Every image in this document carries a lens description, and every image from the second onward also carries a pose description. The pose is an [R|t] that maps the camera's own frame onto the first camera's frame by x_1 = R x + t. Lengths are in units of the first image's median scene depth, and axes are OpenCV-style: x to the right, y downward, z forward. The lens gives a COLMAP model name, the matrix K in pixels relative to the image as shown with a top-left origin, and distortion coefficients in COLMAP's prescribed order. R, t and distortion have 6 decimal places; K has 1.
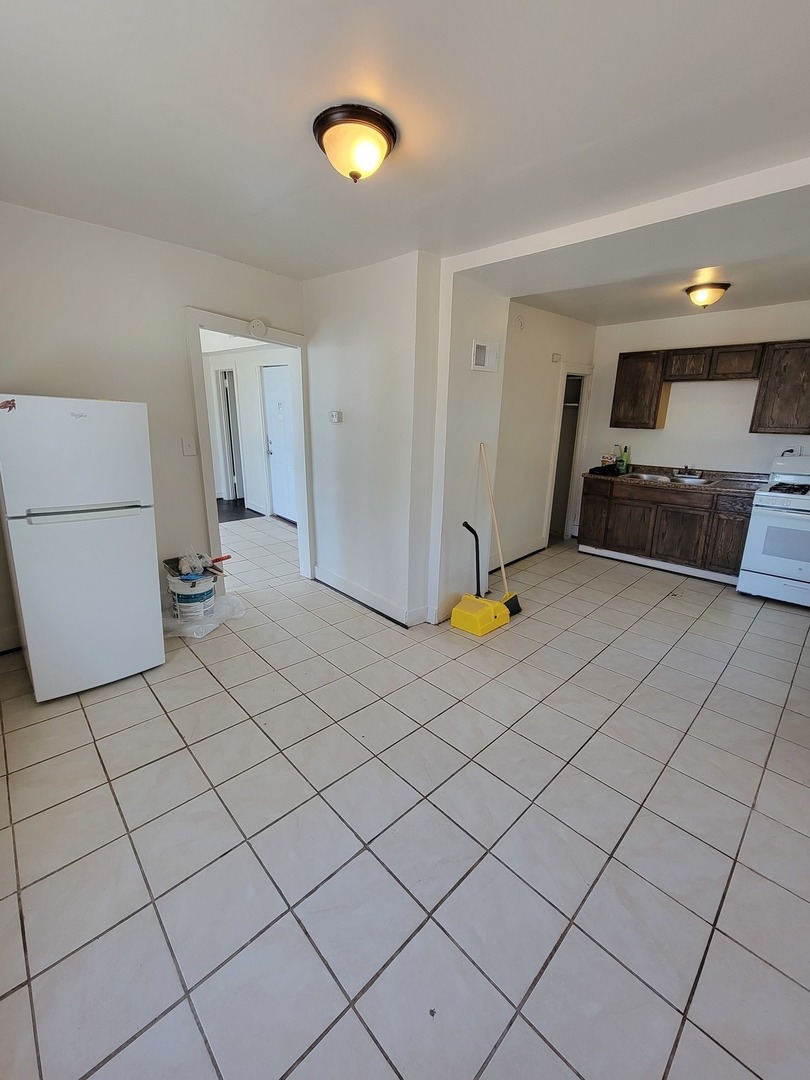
lens RADIAL K [[438.8, 0, 407.0], [0, 438.8, 530.3], [0, 0, 1]] dist [-0.006835, 0.000524]
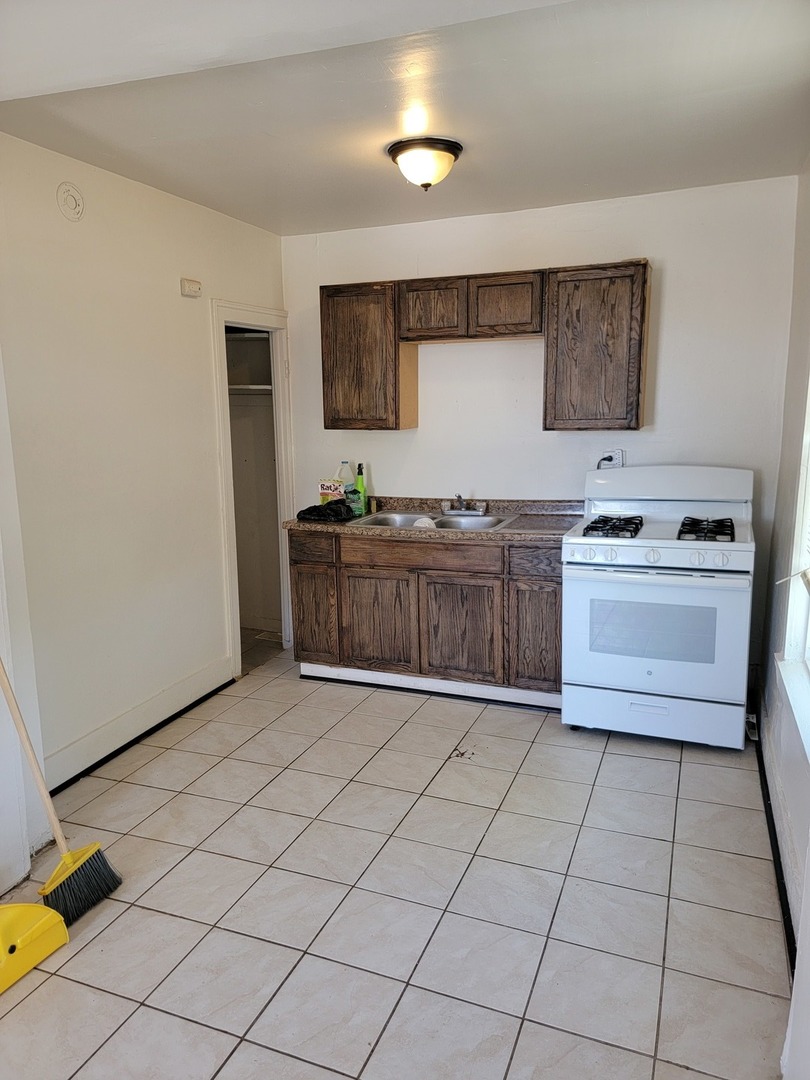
lens RADIAL K [[755.2, 0, 404.4], [0, 755.2, 546.5], [0, 0, 1]] dist [0.067915, -0.001070]
pose [[0.910666, -0.093515, 0.402420, 0.212670], [0.126157, 0.990466, -0.055325, -0.044460], [-0.393410, 0.101151, 0.913782, 0.196403]]
